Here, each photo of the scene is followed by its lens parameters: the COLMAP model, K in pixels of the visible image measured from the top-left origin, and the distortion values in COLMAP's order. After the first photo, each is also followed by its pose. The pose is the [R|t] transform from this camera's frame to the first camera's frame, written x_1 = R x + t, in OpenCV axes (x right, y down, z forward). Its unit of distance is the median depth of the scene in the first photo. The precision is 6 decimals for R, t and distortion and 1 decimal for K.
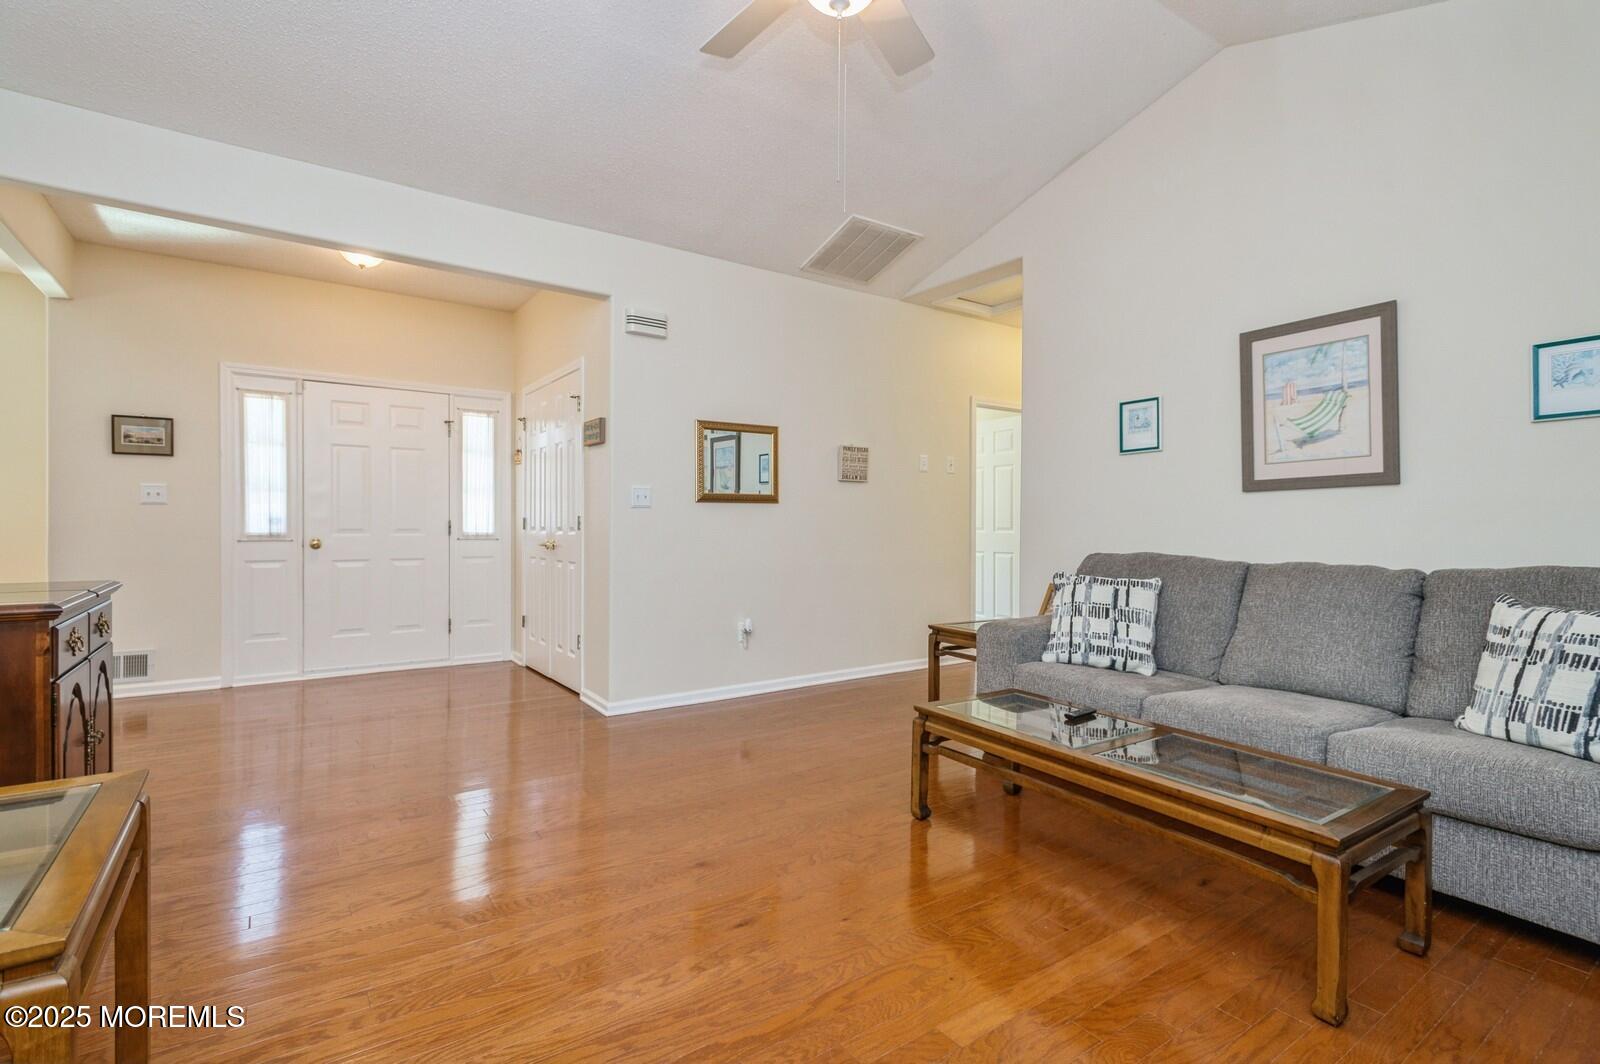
lens RADIAL K [[772.2, 0, 799.6], [0, 772.2, 526.2], [0, 0, 1]] dist [-0.000179, 0.000382]
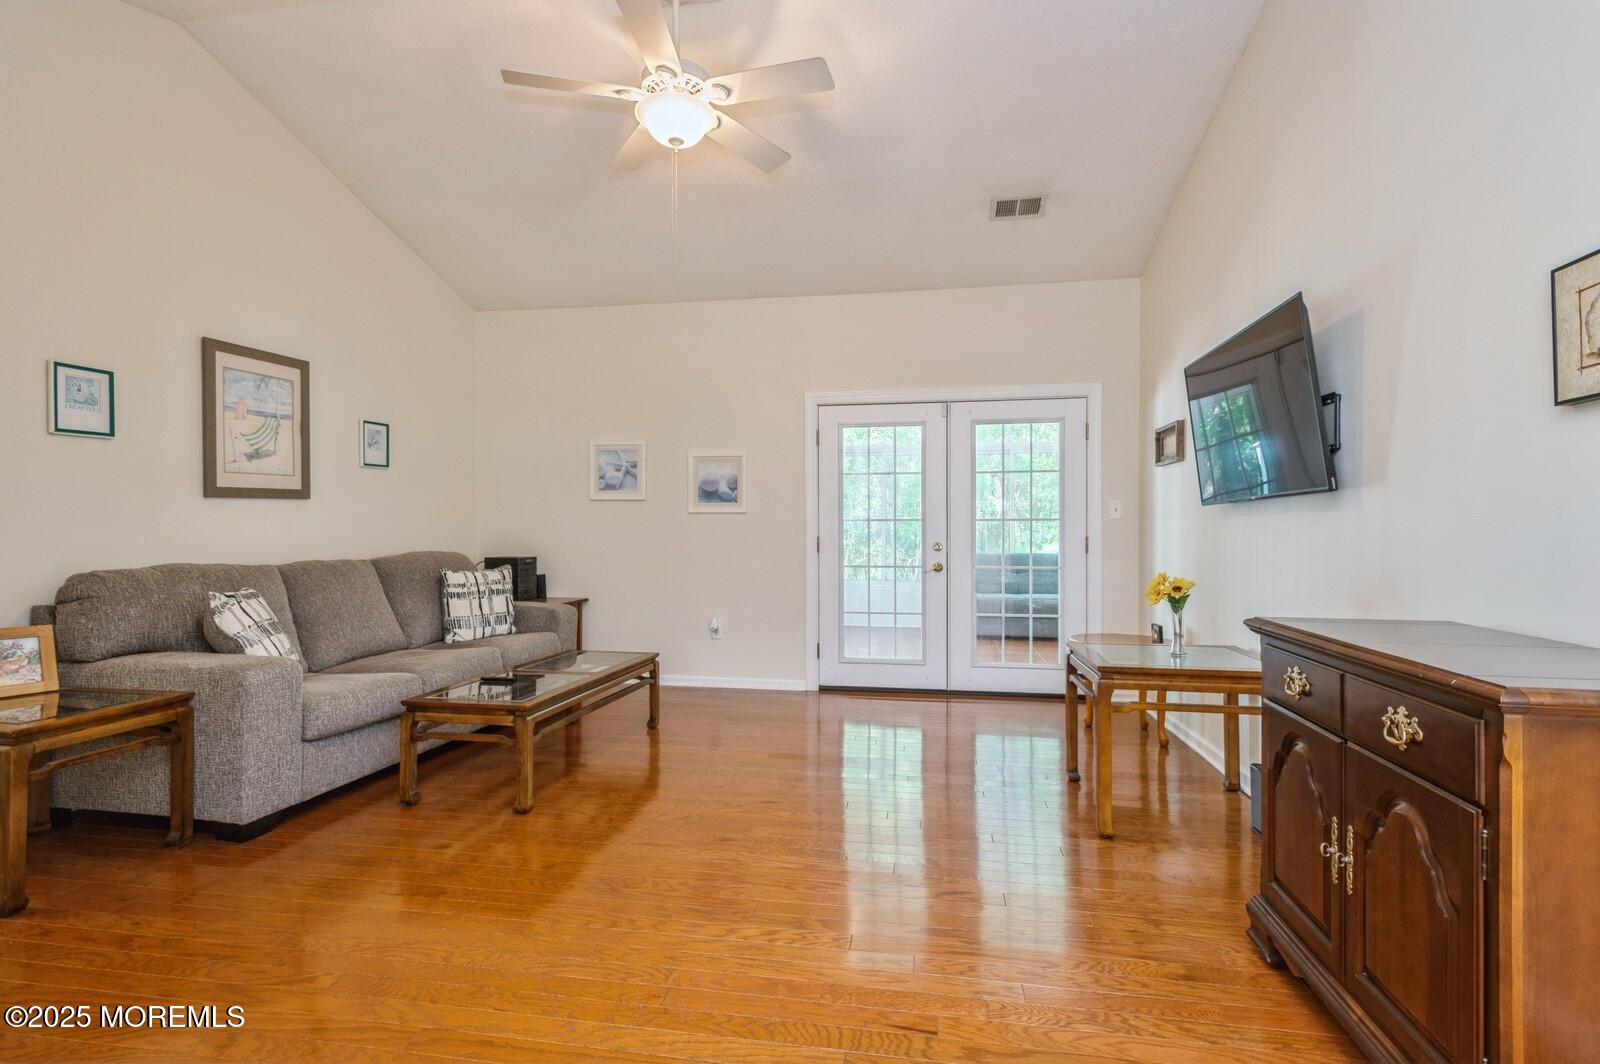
lens RADIAL K [[772.2, 0, 803.3], [0, 772.2, 528.5], [0, 0, 1]] dist [-0.000179, 0.000382]
pose [[-0.711661, 0.004126, 0.702511, -0.729184], [0.008742, 0.999957, 0.002983, -0.000294], [-0.702468, 0.008264, -0.711667, 1.270349]]
